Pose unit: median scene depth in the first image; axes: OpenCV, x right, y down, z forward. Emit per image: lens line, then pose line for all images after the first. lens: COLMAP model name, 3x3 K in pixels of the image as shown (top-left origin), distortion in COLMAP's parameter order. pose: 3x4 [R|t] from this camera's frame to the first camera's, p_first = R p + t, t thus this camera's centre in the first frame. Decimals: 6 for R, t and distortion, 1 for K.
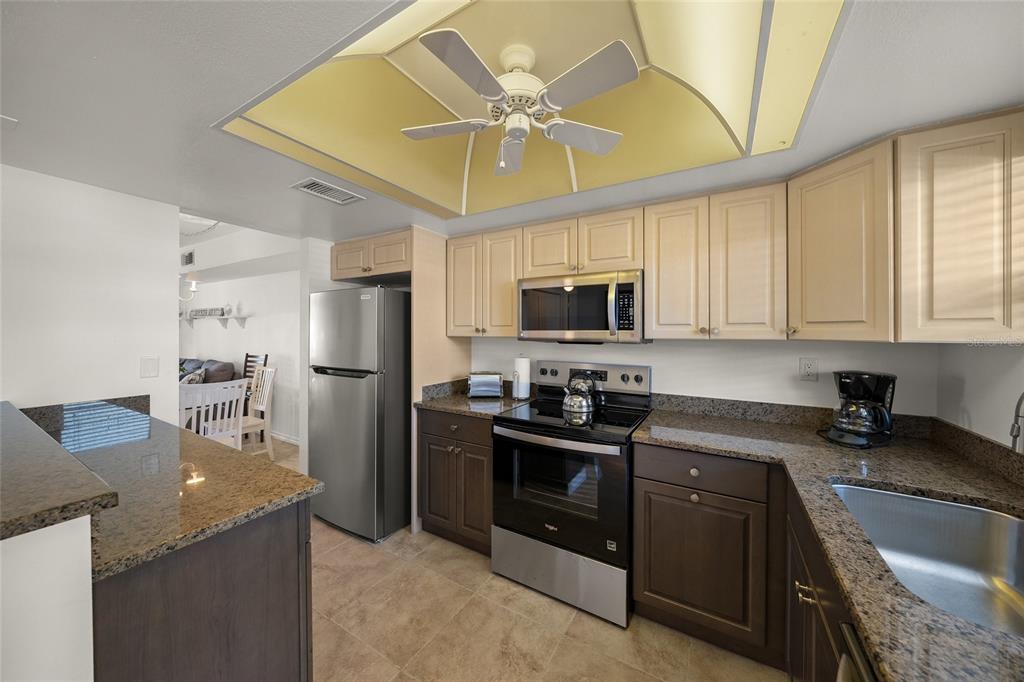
lens RADIAL K [[351.9, 0, 512.2], [0, 351.9, 333.7], [0, 0, 1]] dist [-0.007042, 0.000928]
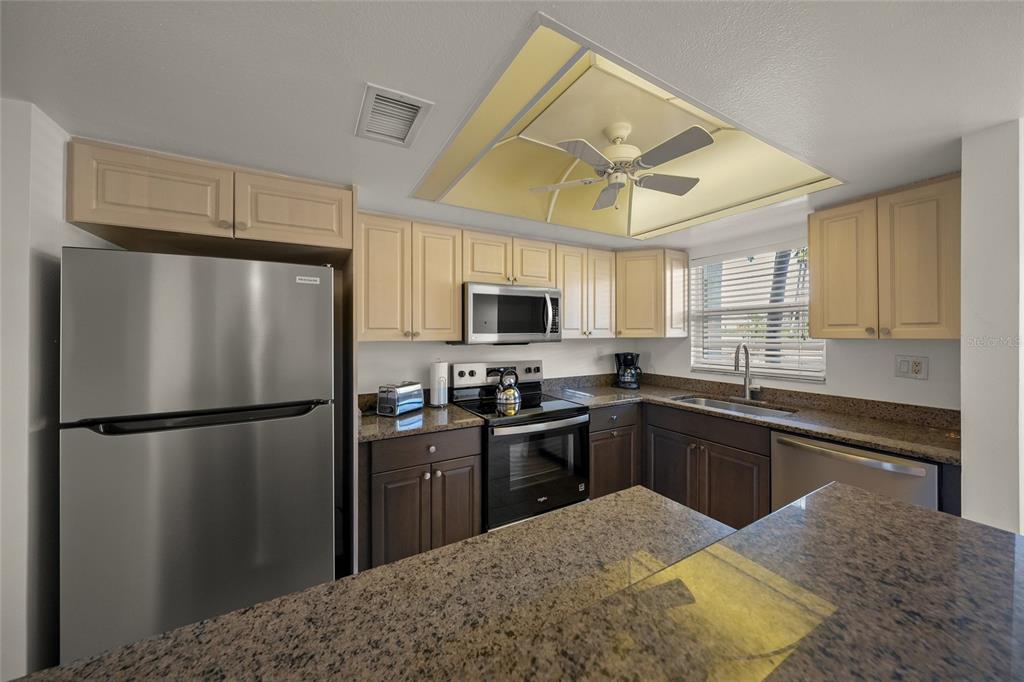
lens RADIAL K [[351.9, 0, 509.5], [0, 351.9, 336.6], [0, 0, 1]] dist [-0.007042, 0.000928]
pose [[0.497289, -0.013221, 0.867484, -0.776684], [0.013170, 0.999884, 0.007689, -0.006936], [-0.867485, 0.007601, 0.497405, 0.399947]]
